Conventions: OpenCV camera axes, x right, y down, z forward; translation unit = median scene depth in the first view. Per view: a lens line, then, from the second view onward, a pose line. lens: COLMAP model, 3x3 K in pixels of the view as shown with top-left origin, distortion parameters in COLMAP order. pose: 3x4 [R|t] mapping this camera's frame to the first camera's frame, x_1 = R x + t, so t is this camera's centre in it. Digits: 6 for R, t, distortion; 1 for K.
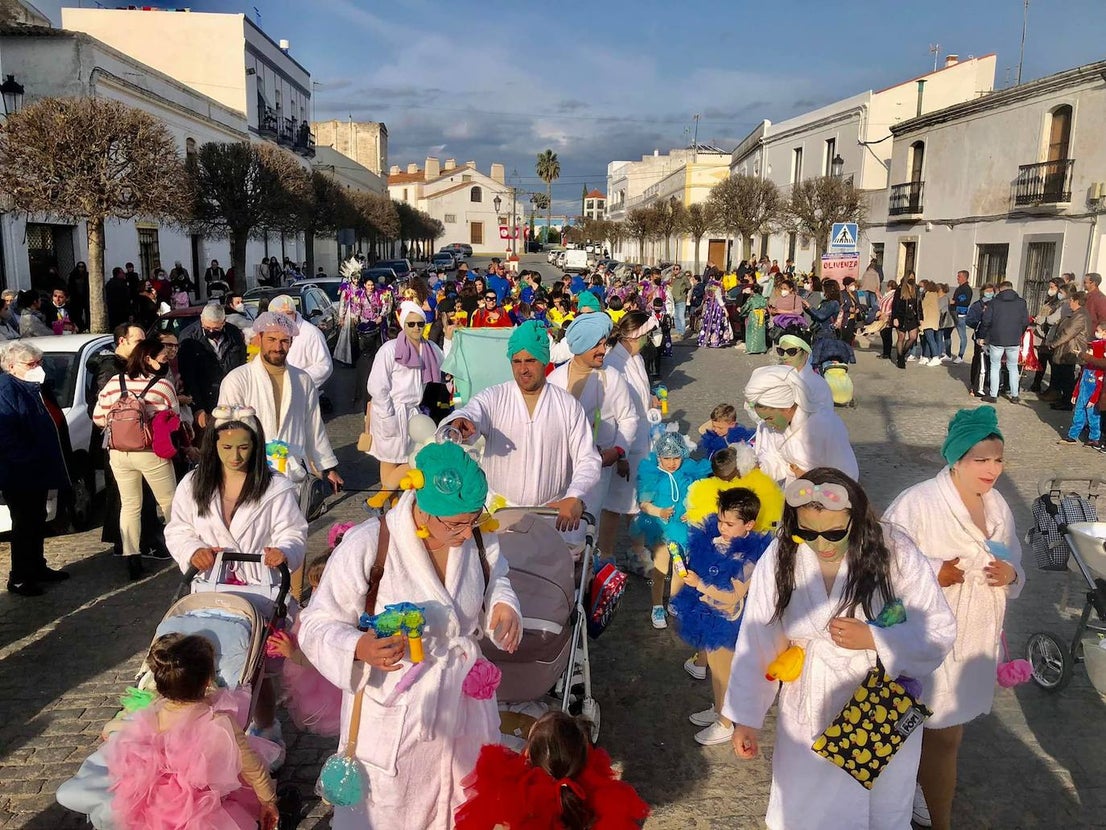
lens RADIAL K [[905.9, 0, 553.0], [0, 905.9, 415.0], [0, 0, 1]] dist [0.042304, -0.021457]
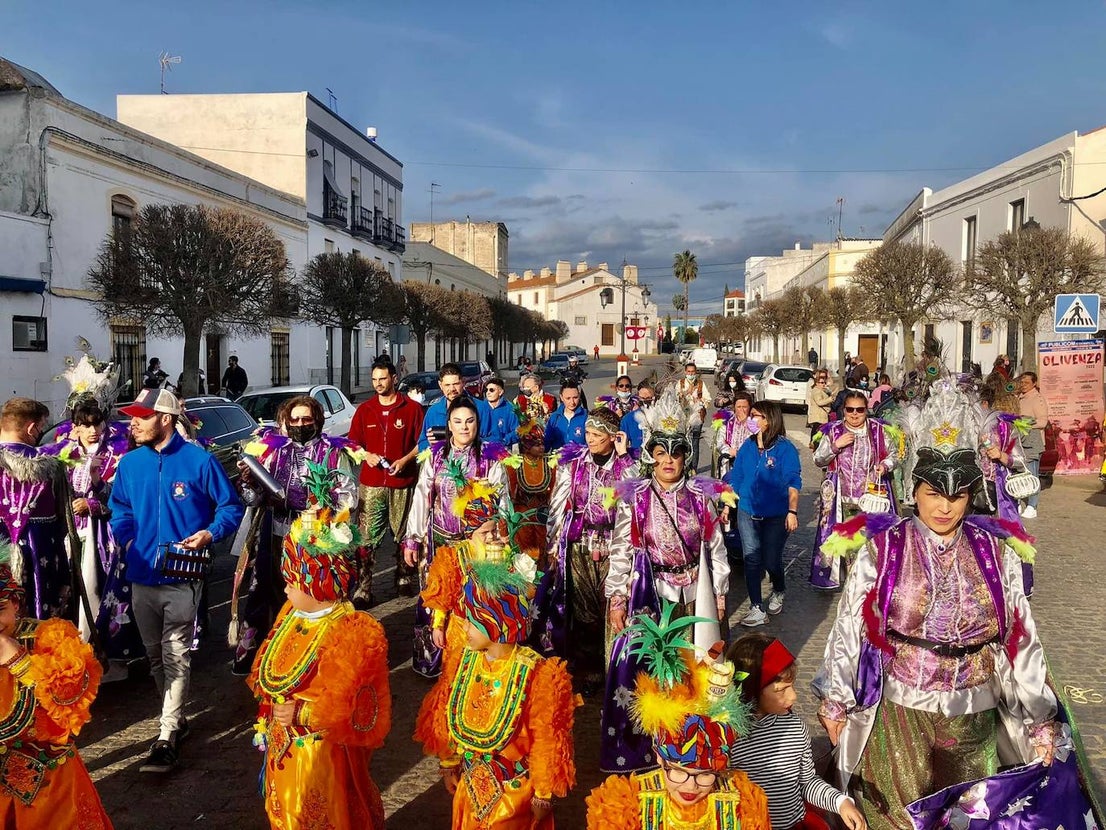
lens RADIAL K [[897.1, 0, 565.9], [0, 897.1, 411.6], [0, 0, 1]] dist [0.053947, -0.064848]
pose [[0.989101, -0.003401, -0.147200, 0.029229], [-0.013513, 0.993417, -0.113754, -0.024633], [0.146618, 0.114503, 0.982544, 0.157642]]
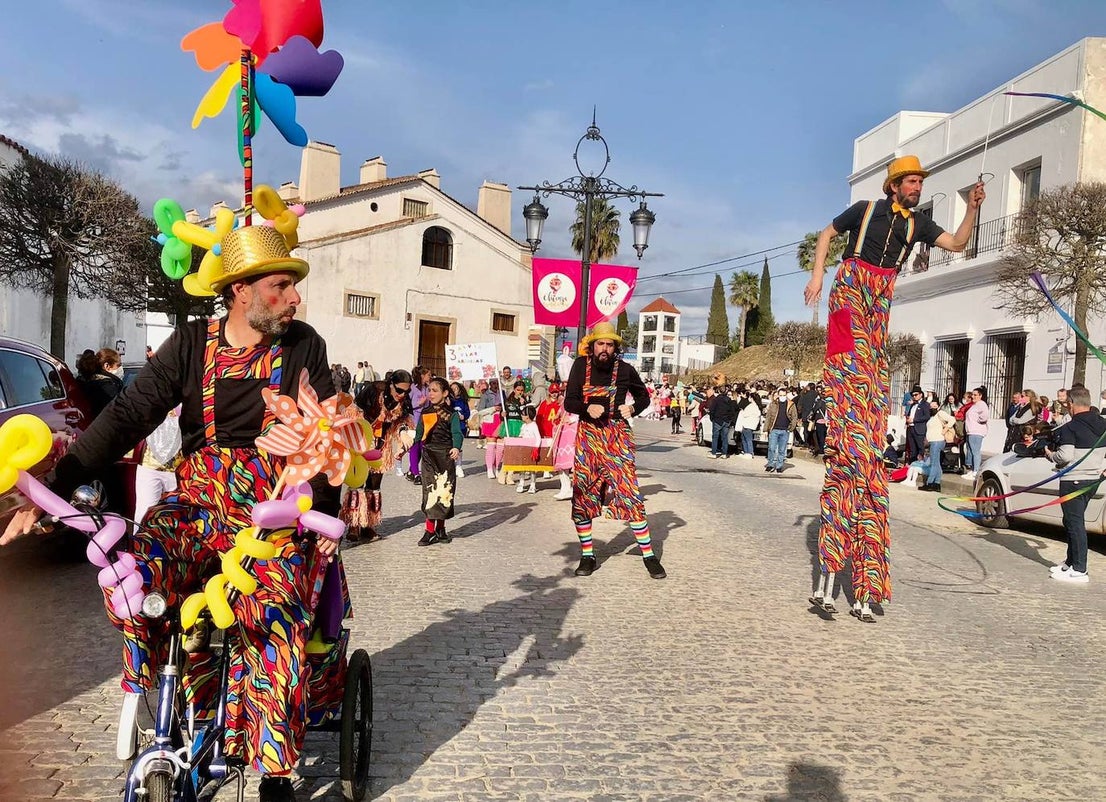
lens RADIAL K [[991.3, 0, 553.0], [0, 991.3, 401.0], [0, 0, 1]] dist [0.001144, 0.000120]
pose [[0.999101, 0.031981, 0.027845, -0.114776], [-0.026295, 0.982412, -0.184867, -0.264014], [-0.033268, 0.183969, 0.982369, 1.505138]]
